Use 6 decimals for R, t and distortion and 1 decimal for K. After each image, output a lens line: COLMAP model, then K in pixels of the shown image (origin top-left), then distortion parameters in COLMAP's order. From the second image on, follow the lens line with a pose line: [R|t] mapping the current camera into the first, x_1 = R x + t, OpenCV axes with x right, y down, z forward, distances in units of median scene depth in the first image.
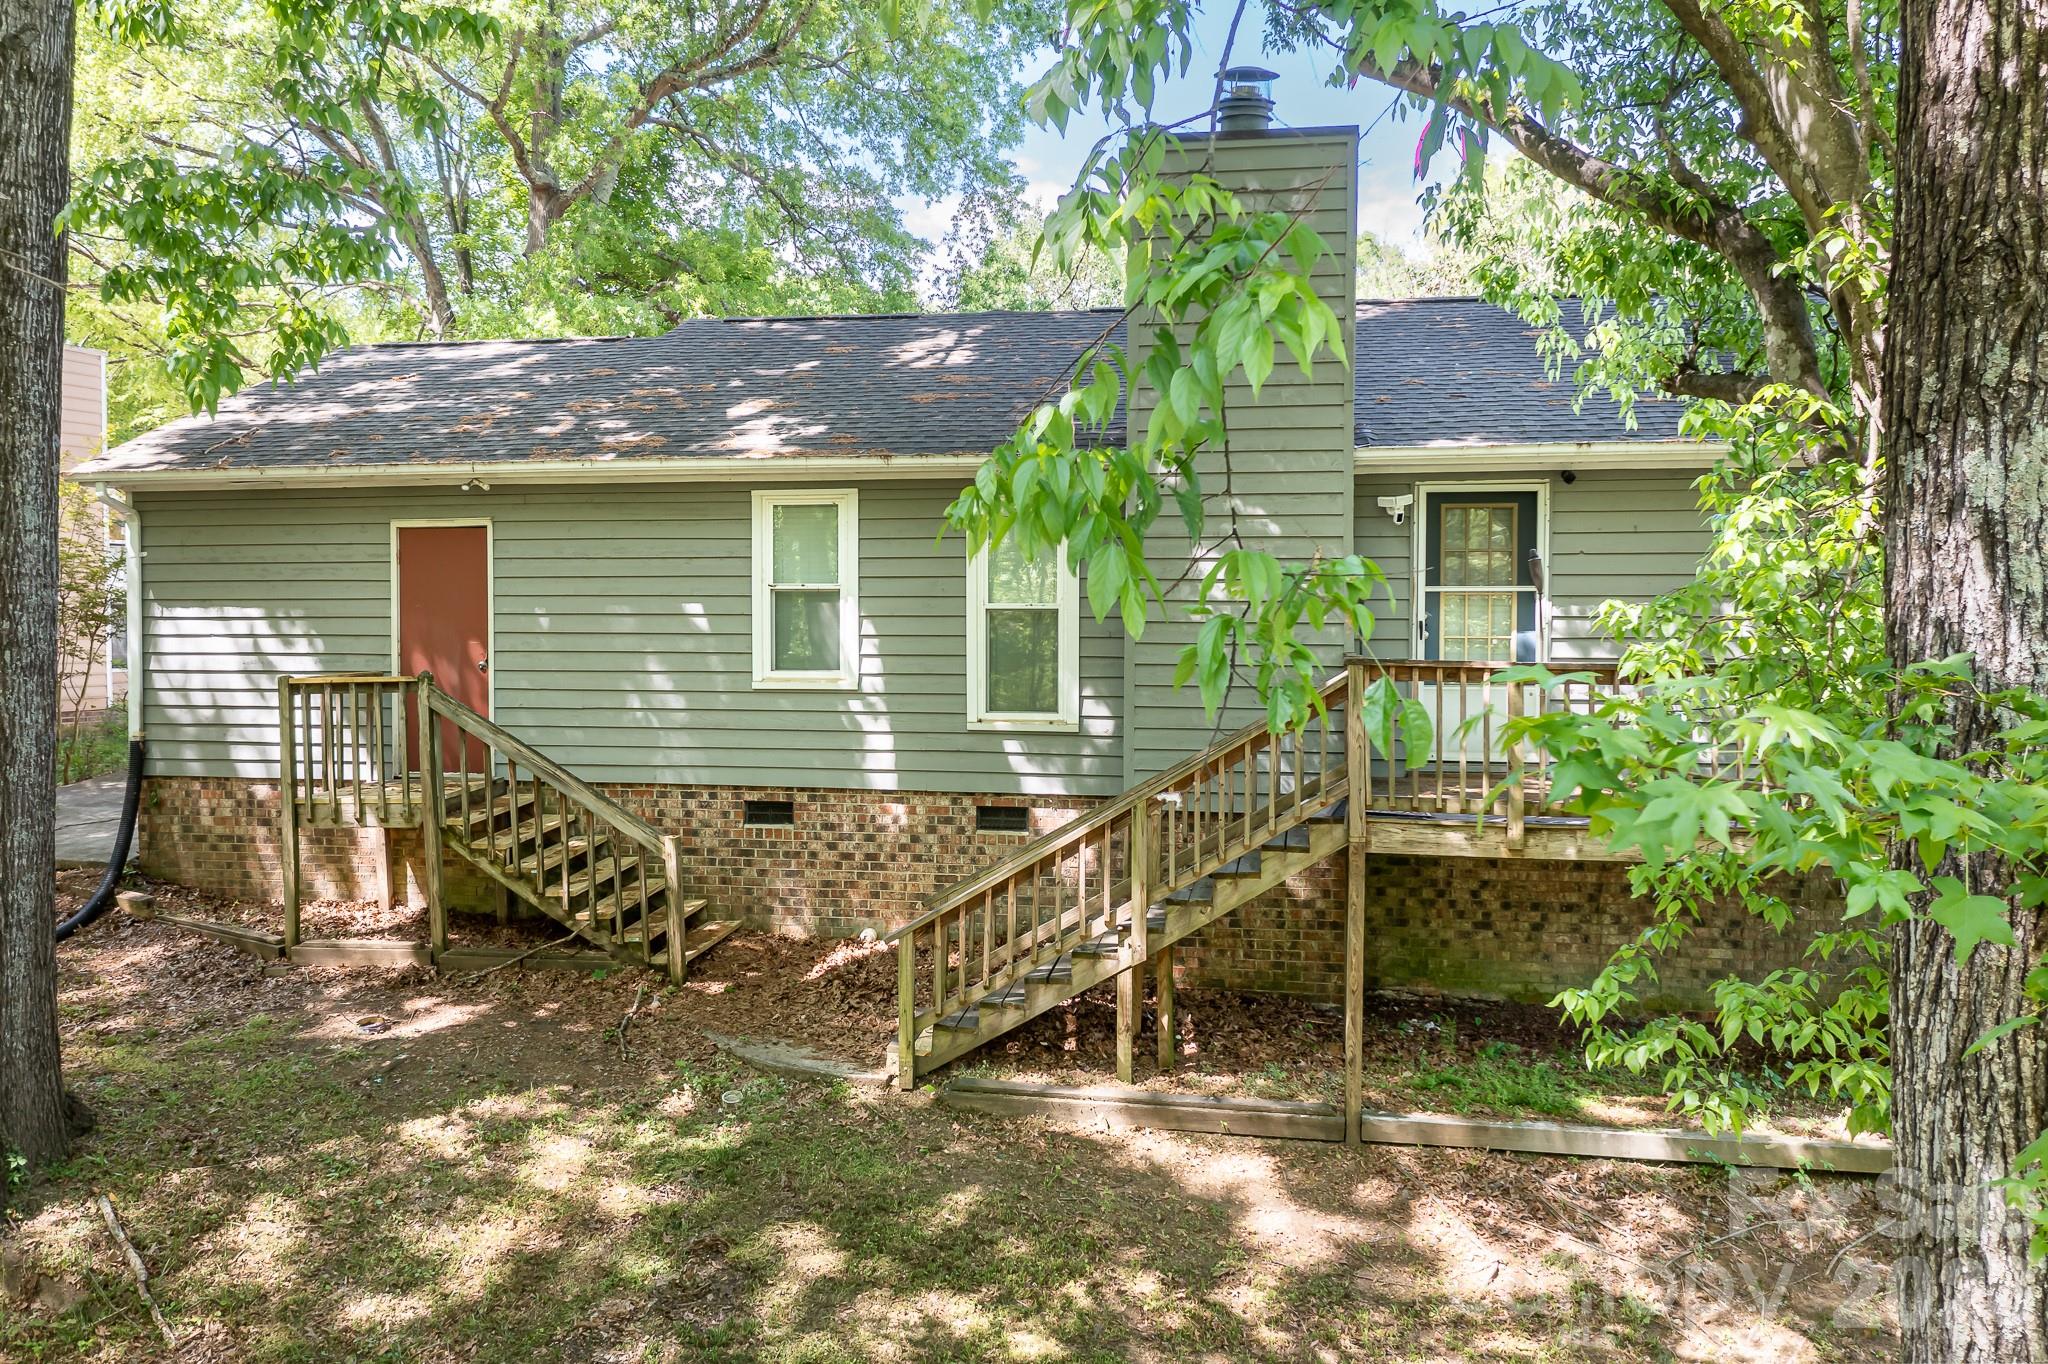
lens RADIAL K [[1640.8, 0, 1027.7], [0, 1640.8, 684.0], [0, 0, 1]] dist [-0.023214, 0.008833]
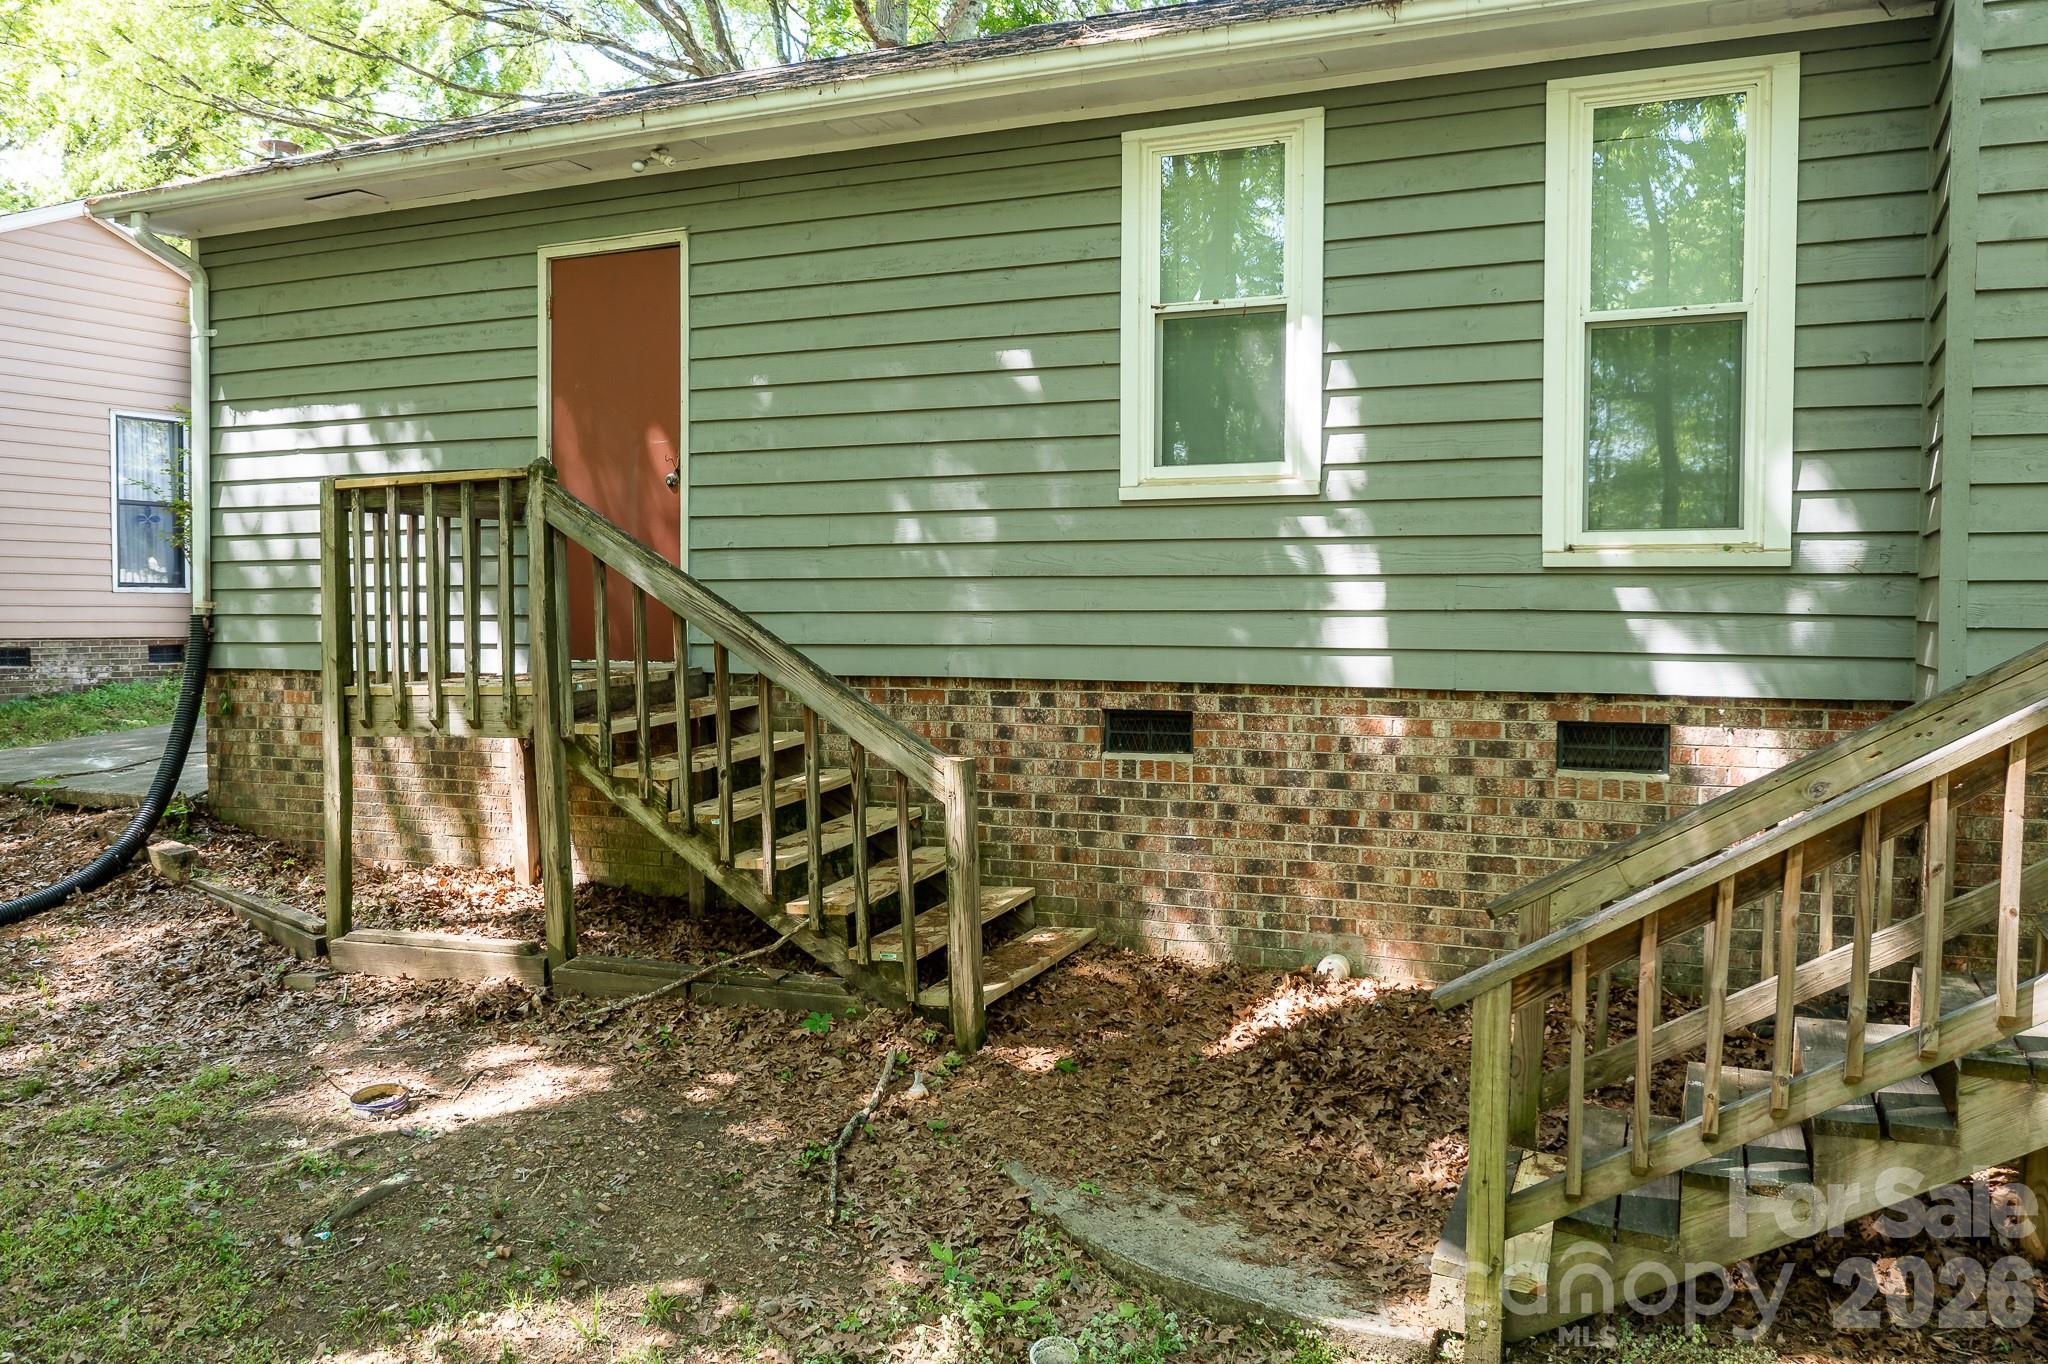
lens RADIAL K [[1640.8, 0, 1011.4], [0, 1640.8, 688.7], [0, 0, 1]] dist [-0.023214, 0.008833]
pose [[0.971743, 0.011272, -0.235773, -0.075187], [-0.011029, 0.999936, 0.002346, 0.064893], [0.235785, 0.000320, 0.971805, 0.471333]]
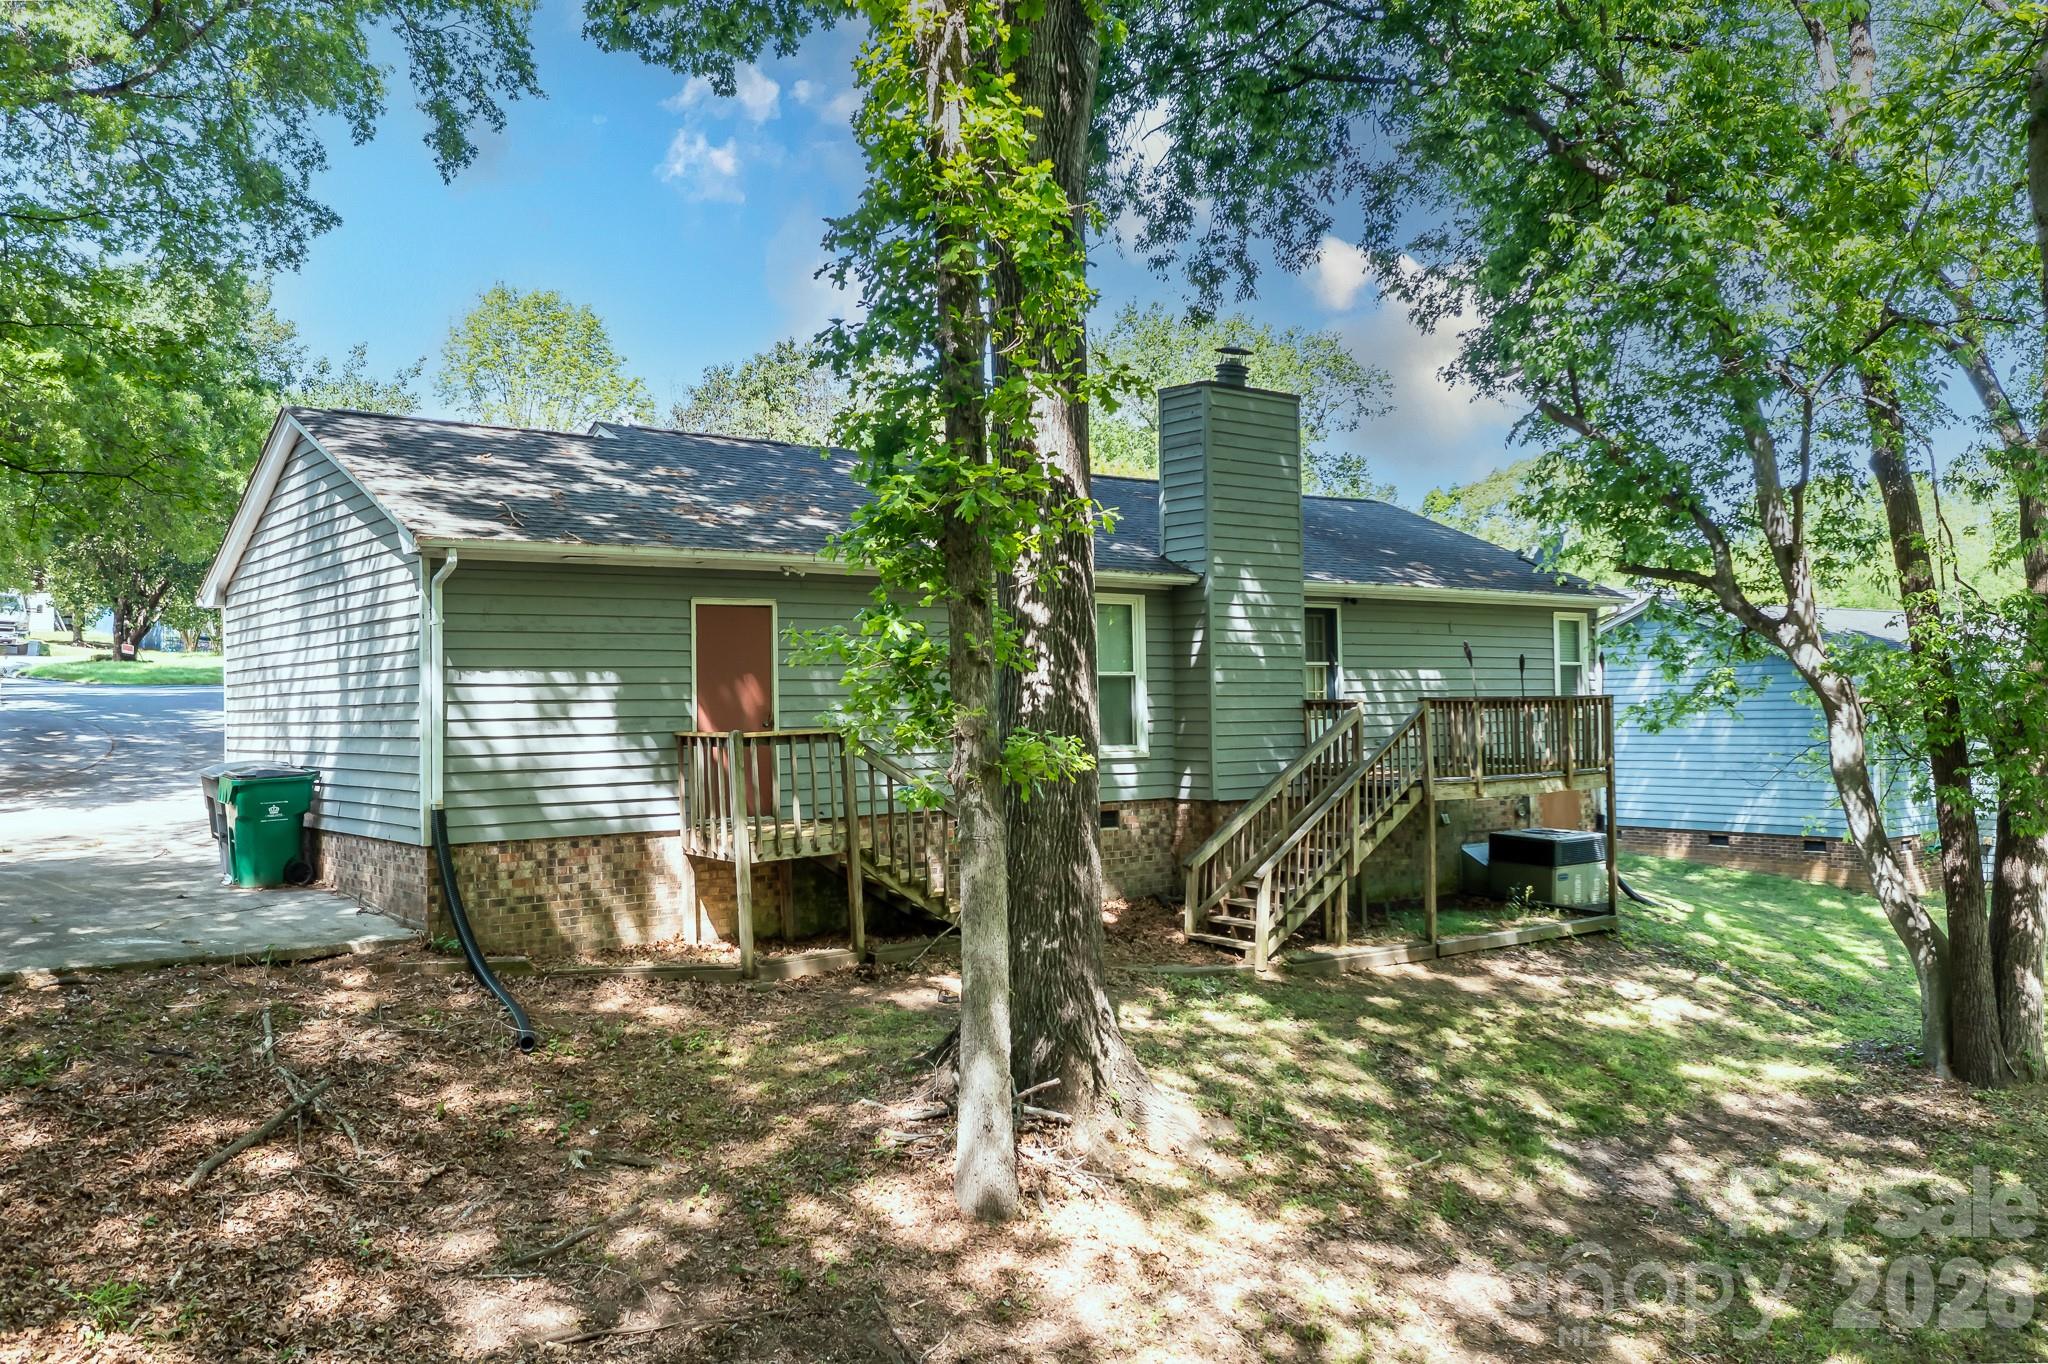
lens RADIAL K [[1640.8, 0, 1022.7], [0, 1640.8, 681.9], [0, 0, 1]] dist [-0.023214, 0.008833]
pose [[0.656418, -0.000880, 0.754397, -1.153877], [0.048446, 0.997984, -0.040990, 0.016820], [-0.752841, 0.063454, 0.655137, 0.090650]]
